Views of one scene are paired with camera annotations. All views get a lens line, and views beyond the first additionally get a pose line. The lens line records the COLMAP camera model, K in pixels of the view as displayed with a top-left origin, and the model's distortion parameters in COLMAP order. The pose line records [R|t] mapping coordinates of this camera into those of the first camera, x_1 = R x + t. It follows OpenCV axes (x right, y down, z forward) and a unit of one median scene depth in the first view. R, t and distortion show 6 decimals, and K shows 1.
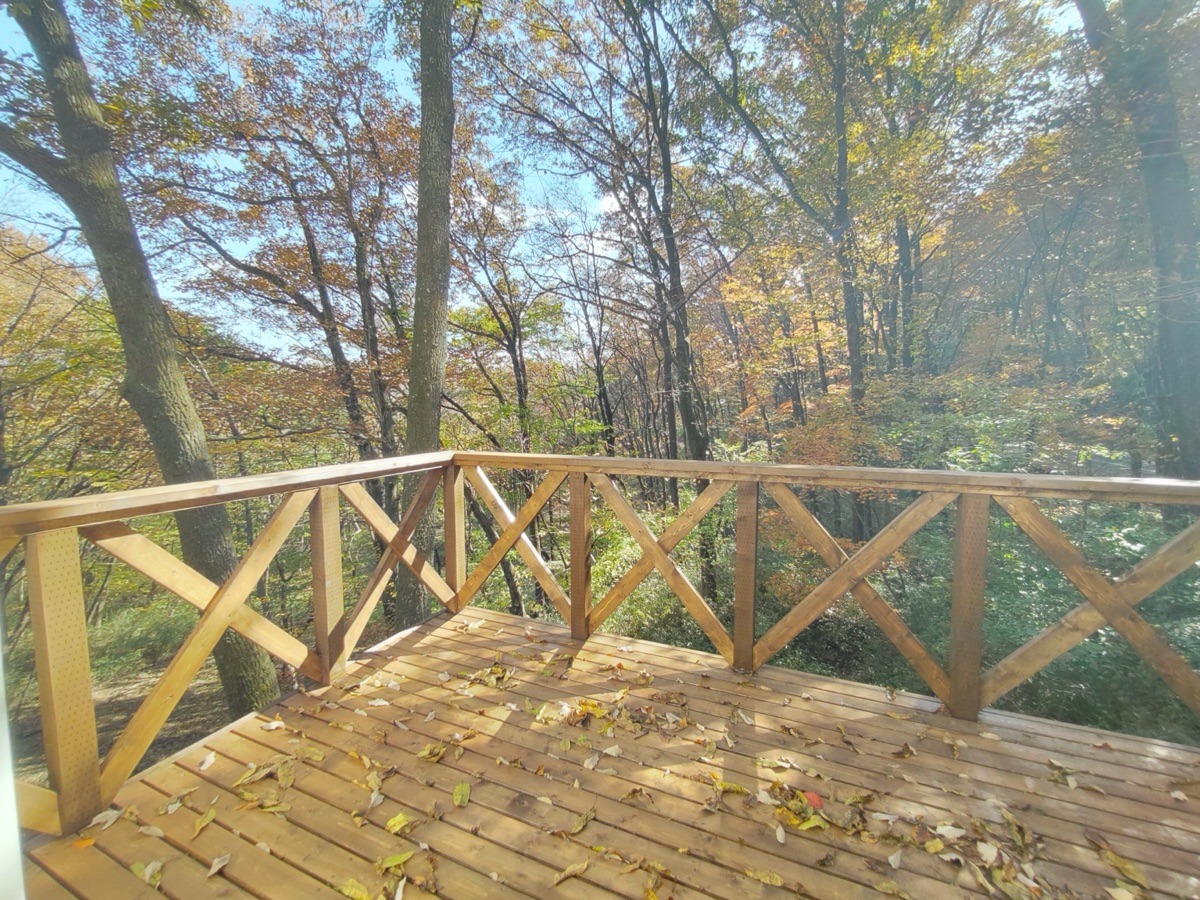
lens RADIAL K [[506.2, 0, 597.5], [0, 506.2, 449.9], [0, 0, 1]] dist [0.002438, 0.000284]
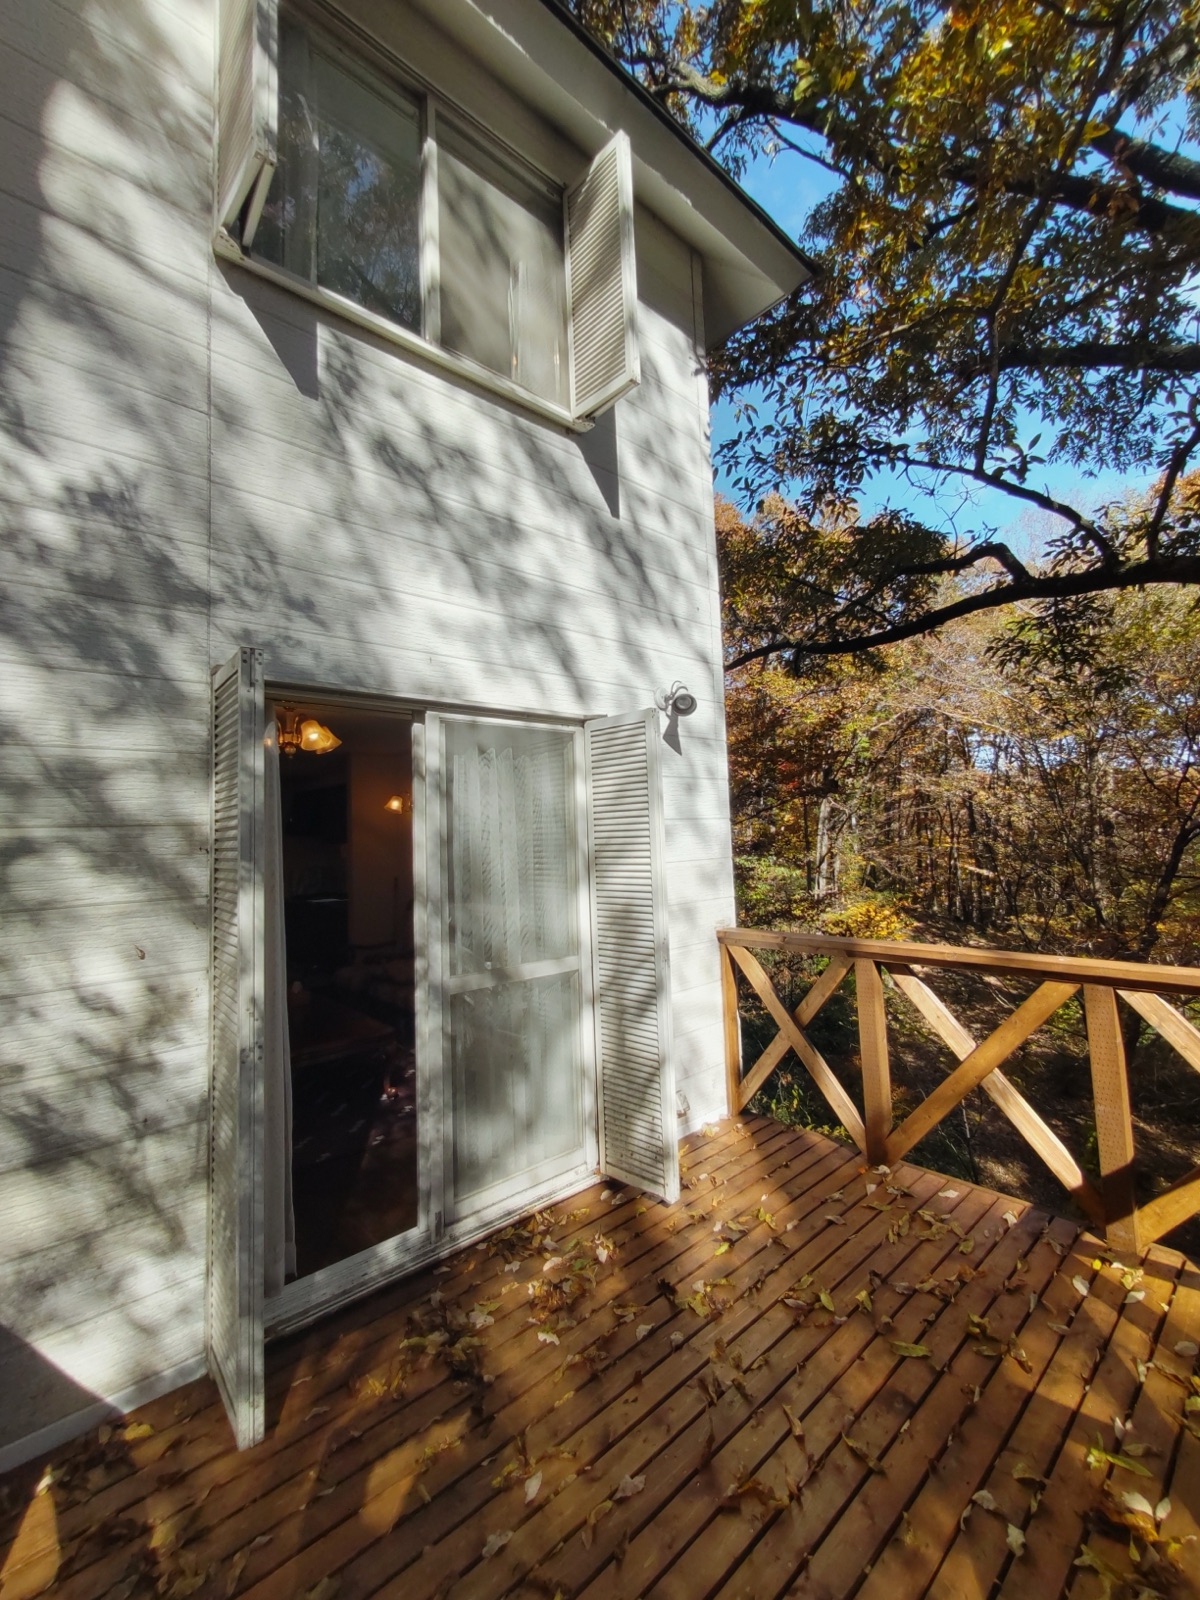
lens RADIAL K [[675.0, 0, 600.6], [0, 675.0, 794.1], [0, 0, 1]] dist [0.002438, 0.000284]
pose [[-0.402307, -0.042327, -0.914526, 0.838107], [-0.042460, 0.998718, -0.027545, -0.181669], [0.914520, 0.027749, -0.403589, 0.747972]]
